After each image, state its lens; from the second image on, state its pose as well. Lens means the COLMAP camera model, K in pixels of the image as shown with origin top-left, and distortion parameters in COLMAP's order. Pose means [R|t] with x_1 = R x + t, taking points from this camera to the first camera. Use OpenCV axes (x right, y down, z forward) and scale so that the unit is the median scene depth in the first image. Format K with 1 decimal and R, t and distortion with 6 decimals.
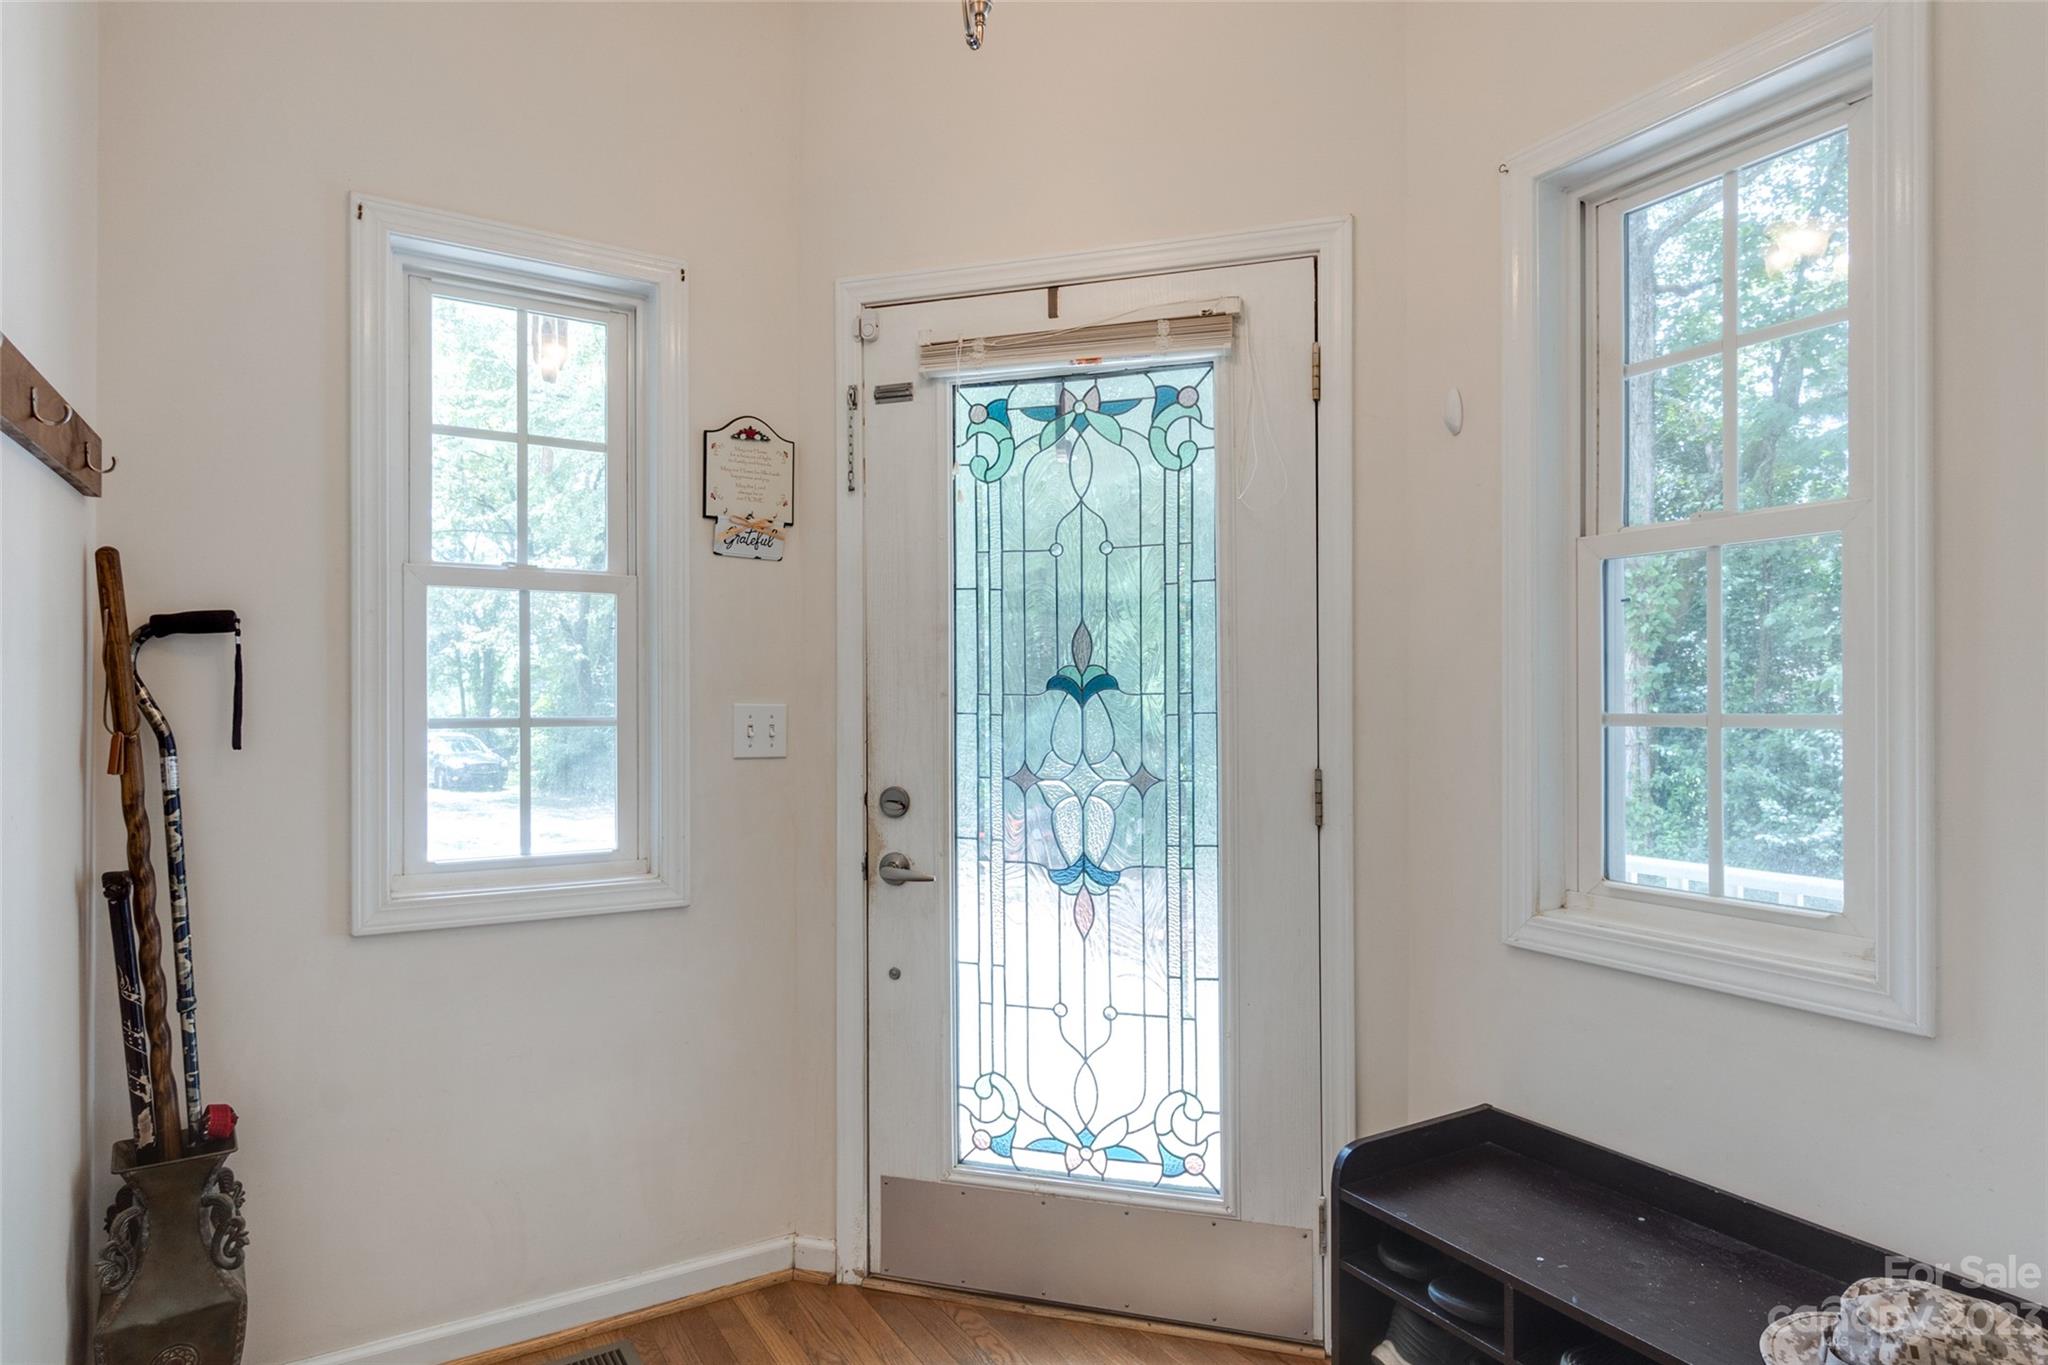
lens RADIAL K [[1115.2, 0, 1019.0], [0, 1115.2, 708.7], [0, 0, 1]] dist [0.004950, -0.000056]
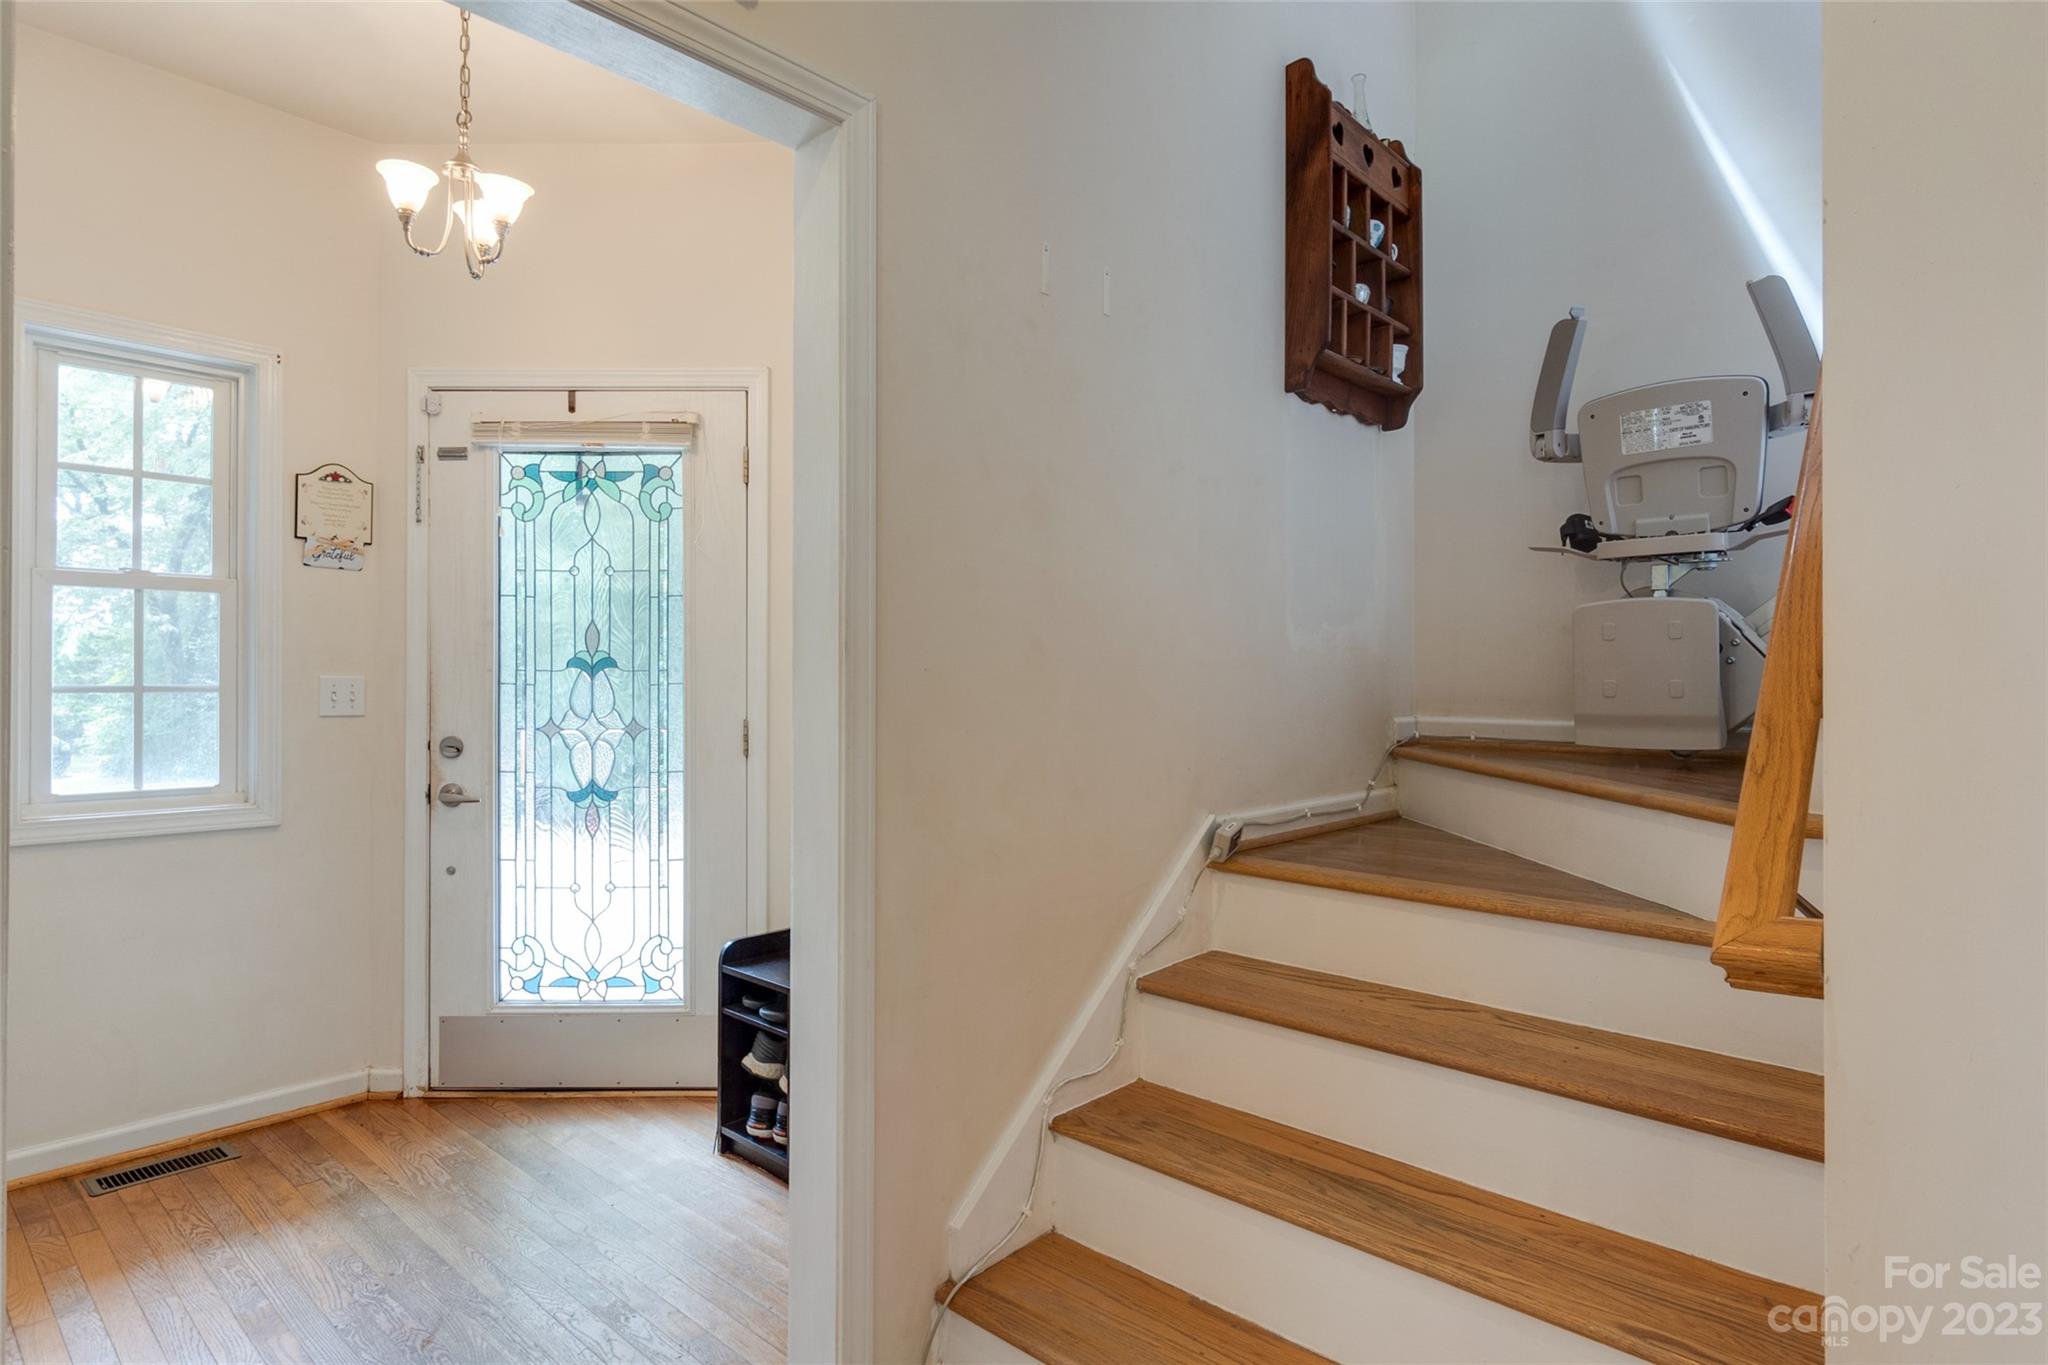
lens RADIAL K [[1082.9, 0, 1024.0], [0, 1082.9, 682.5], [0, 0, 1]] dist [-0.003815, -0.000372]
pose [[0.956120, 0.004470, 0.292940, 0.181453], [-0.002909, 0.999979, -0.005766, 0.008952], [-0.292960, 0.004661, 0.956113, -0.516933]]
